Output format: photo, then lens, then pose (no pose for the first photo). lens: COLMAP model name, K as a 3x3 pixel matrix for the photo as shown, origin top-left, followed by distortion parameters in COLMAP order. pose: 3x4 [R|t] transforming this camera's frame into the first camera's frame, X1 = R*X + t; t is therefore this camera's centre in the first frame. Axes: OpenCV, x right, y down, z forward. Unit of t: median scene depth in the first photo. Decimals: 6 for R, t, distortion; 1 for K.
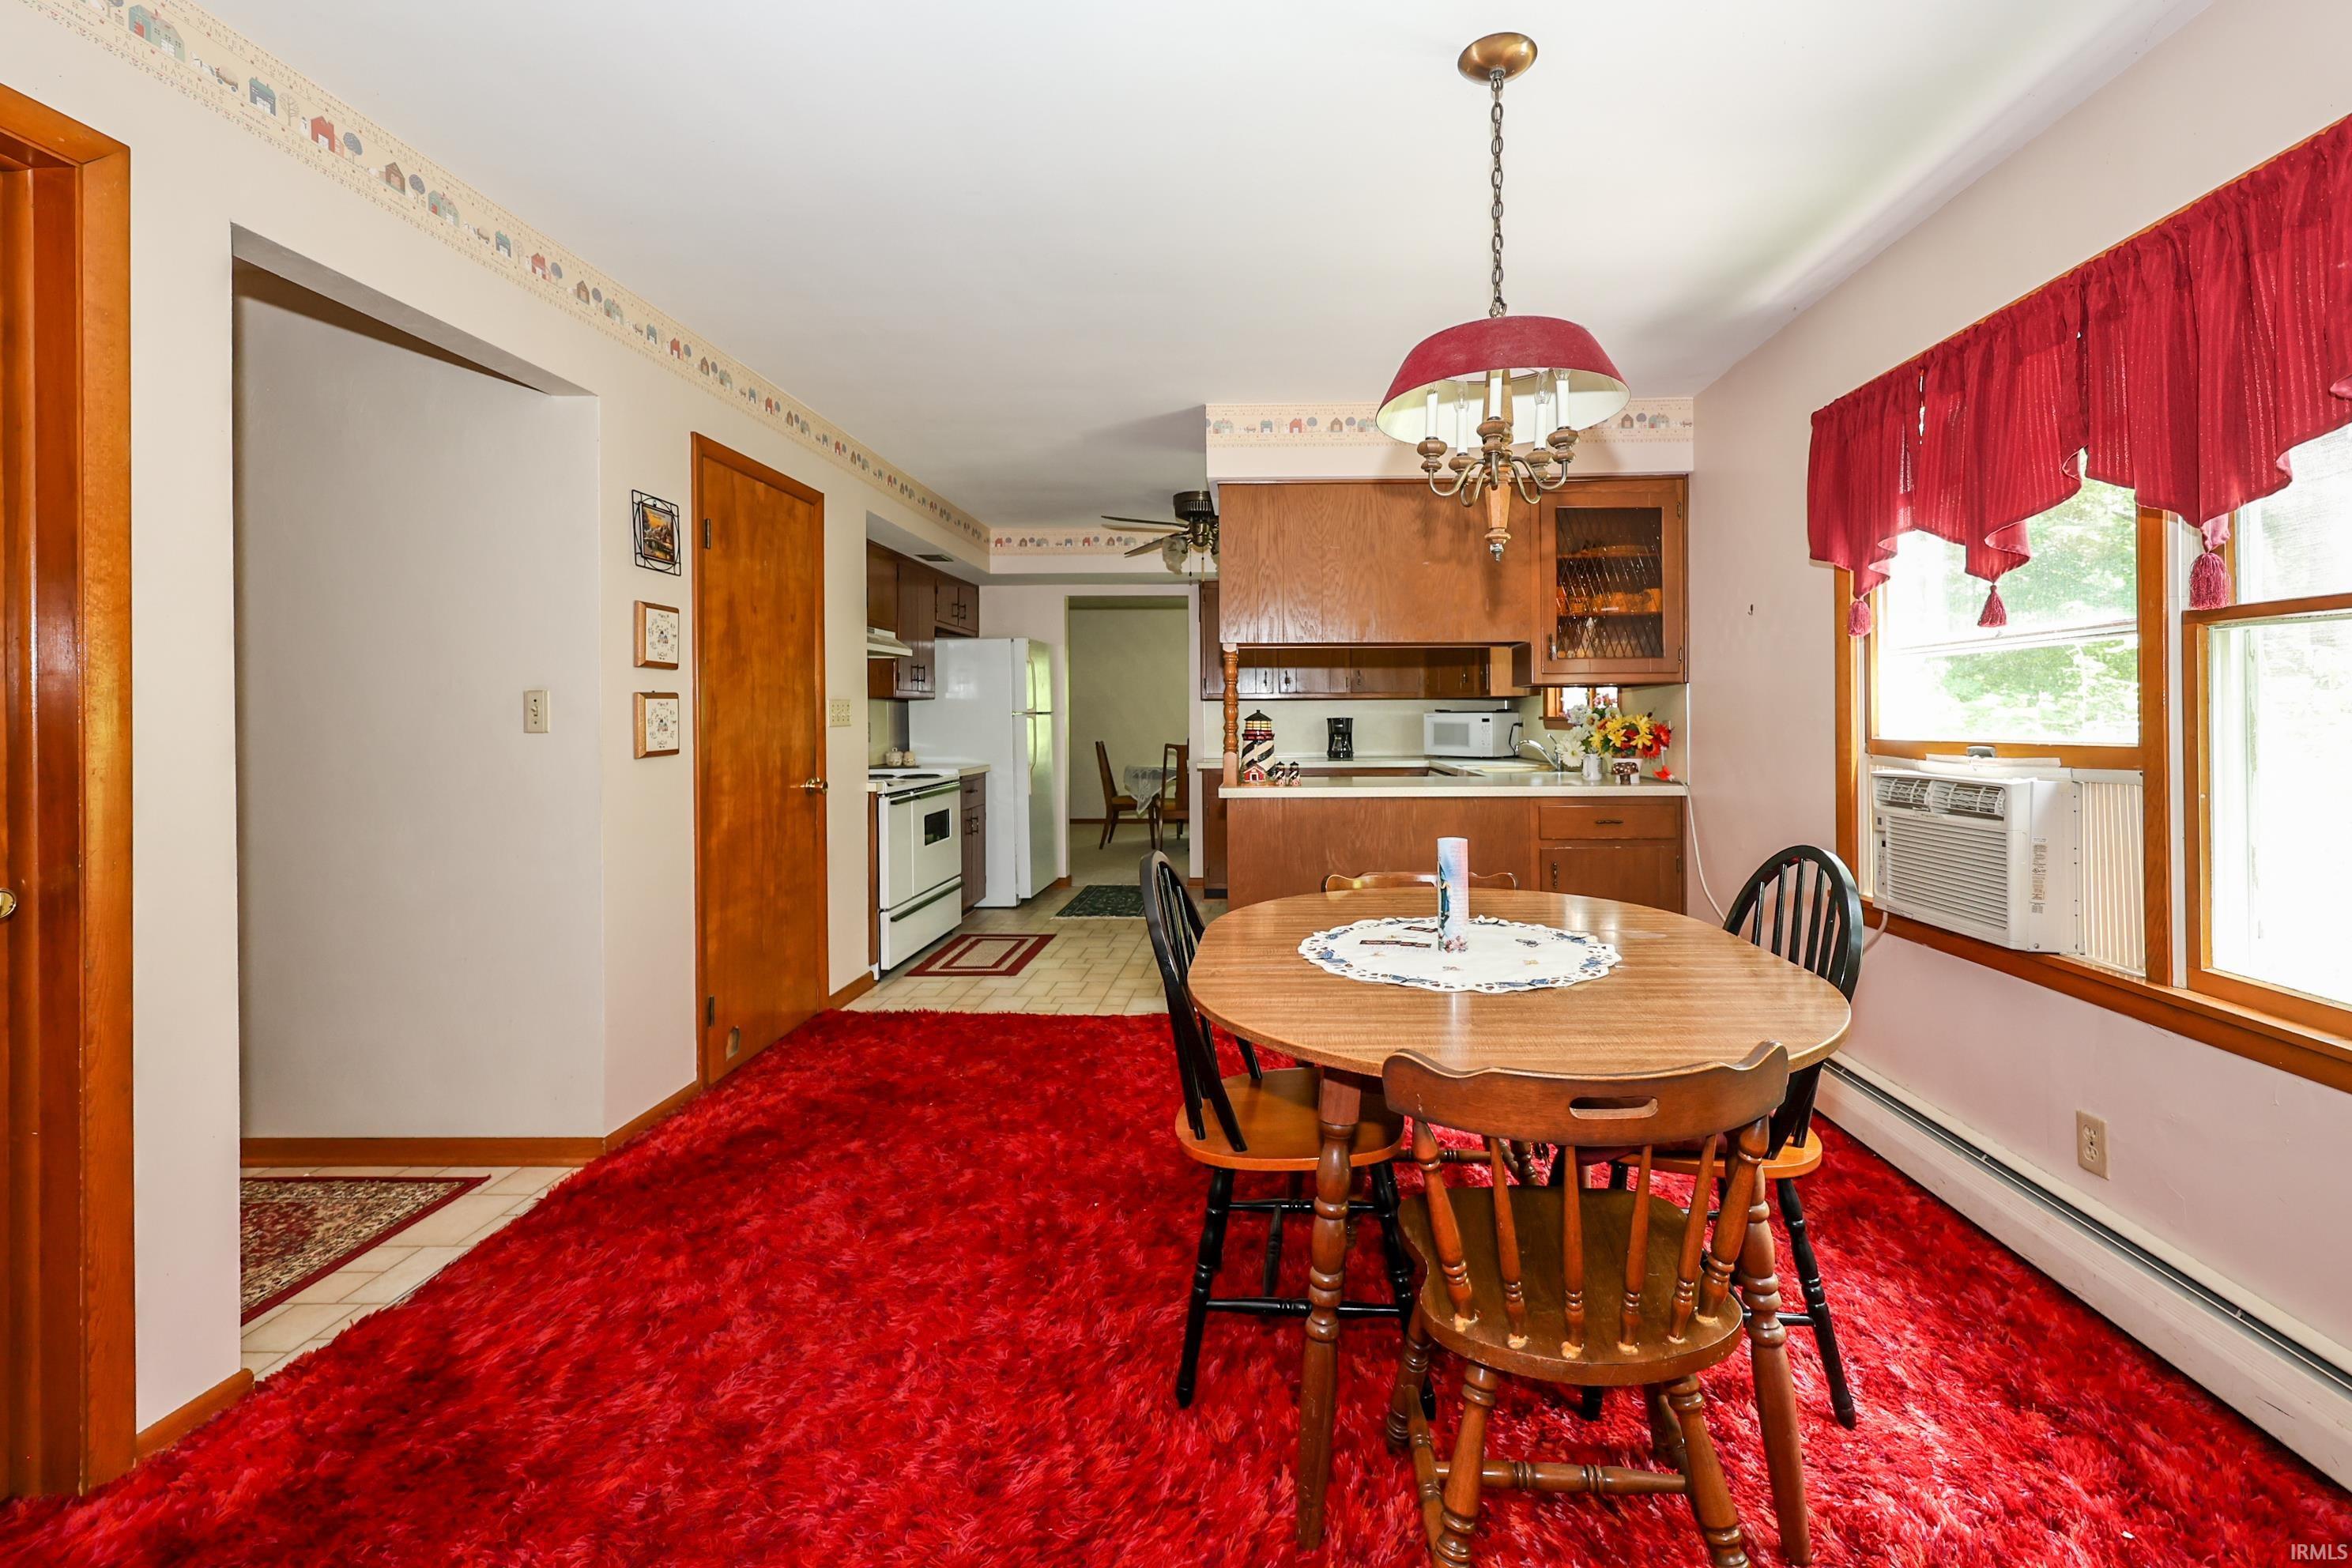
lens RADIAL K [[917.5, 0, 1226.0], [0, 917.5, 712.8], [0, 0, 1]] dist [0.001111, 0.000126]
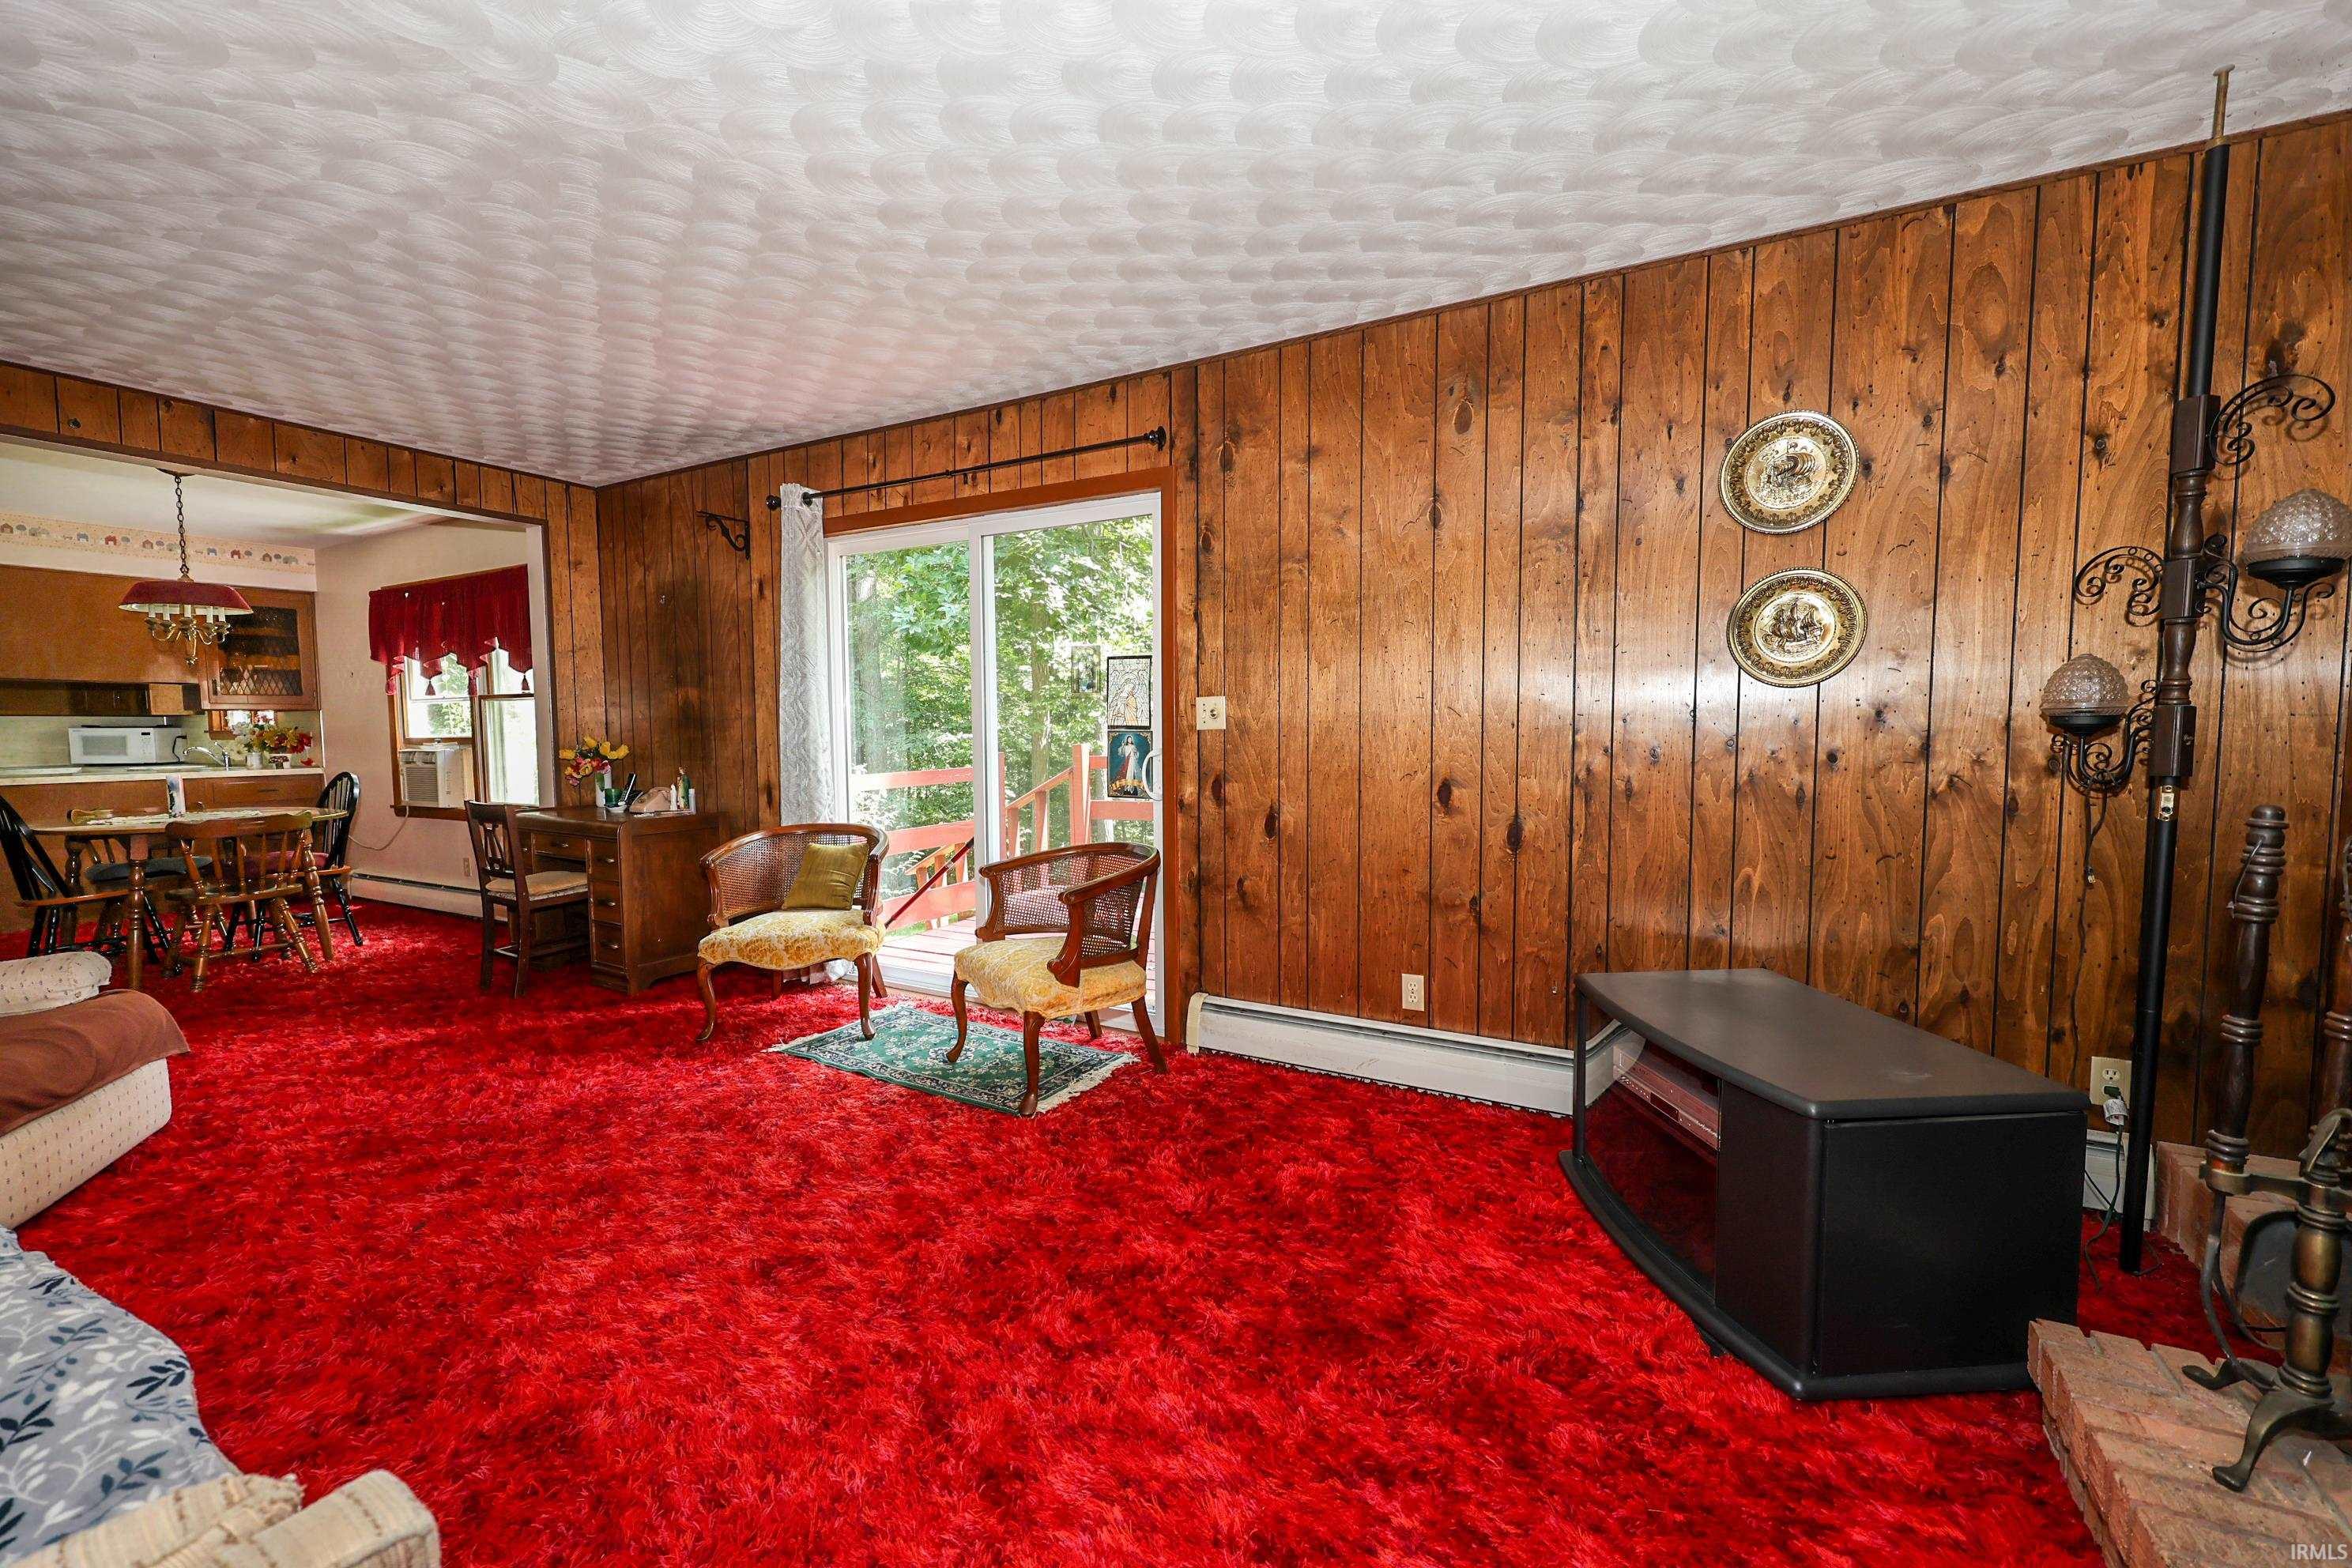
lens RADIAL K [[917.5, 0, 1171.3], [0, 917.5, 789.2], [0, 0, 1]] dist [0.001111, 0.000126]
pose [[0.407993, -0.058917, 0.911082, -0.456506], [0.001032, 0.997945, 0.064072, 0.007666], [-0.912985, -0.025200, 0.407215, -1.234824]]
